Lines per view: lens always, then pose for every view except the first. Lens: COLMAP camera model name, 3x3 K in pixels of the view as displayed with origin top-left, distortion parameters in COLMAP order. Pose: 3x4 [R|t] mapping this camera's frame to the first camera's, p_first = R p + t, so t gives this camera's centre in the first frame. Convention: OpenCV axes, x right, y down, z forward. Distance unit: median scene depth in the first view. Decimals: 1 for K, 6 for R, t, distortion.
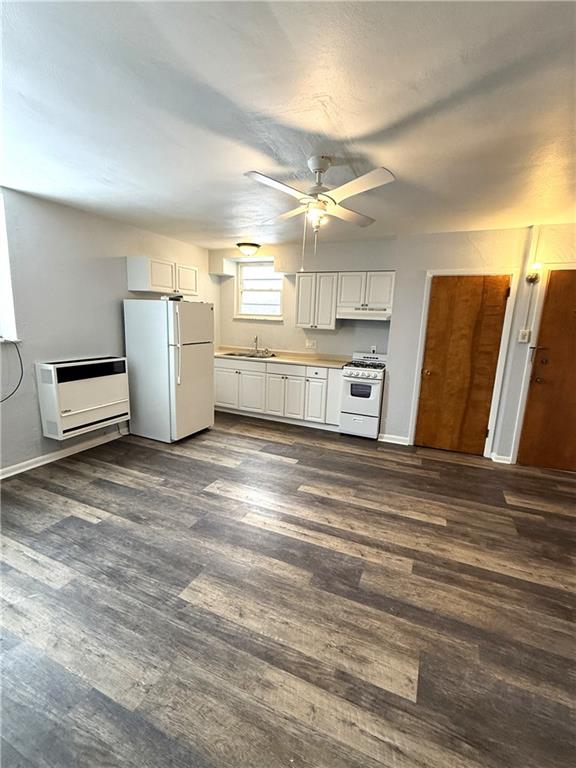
lens RADIAL K [[354.0, 0, 287.4], [0, 354.0, 386.0], [0, 0, 1]] dist [-0.003897, -0.000014]
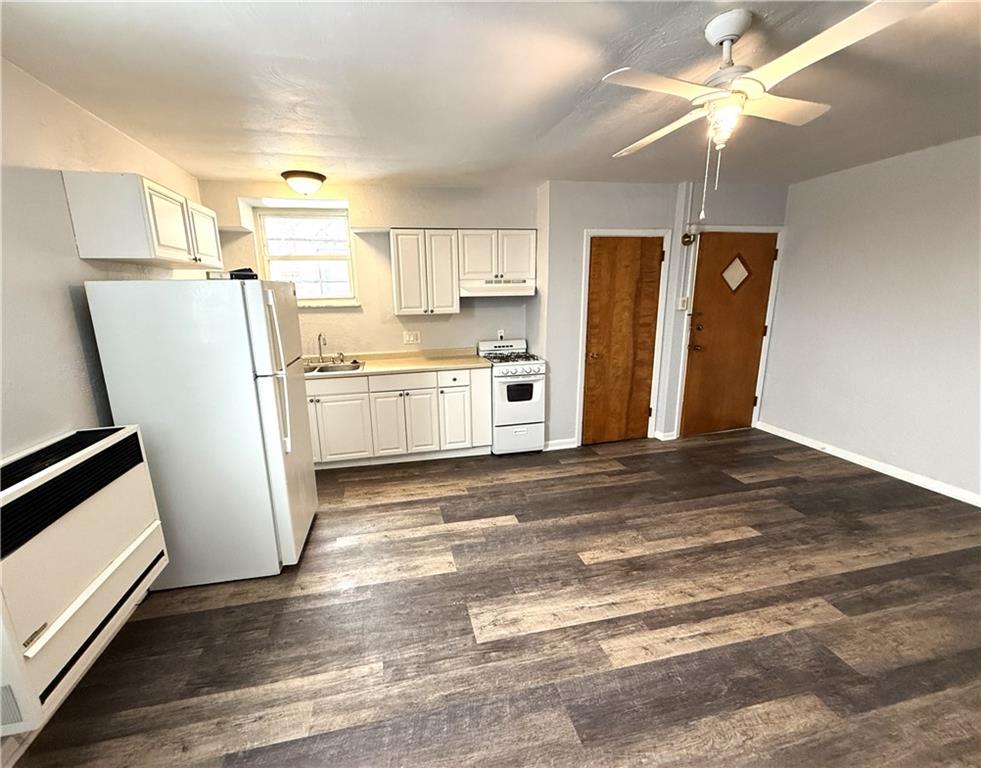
lens RADIAL K [[418.1, 0, 485.8], [0, 418.1, 385.0], [0, 0, 1]] dist [0.007529, -0.000192]
pose [[0.805080, -0.181279, 0.564786, -0.377669], [0.164311, 0.983052, 0.081310, -0.093495], [-0.569954, 0.027340, 0.821222, 0.354586]]
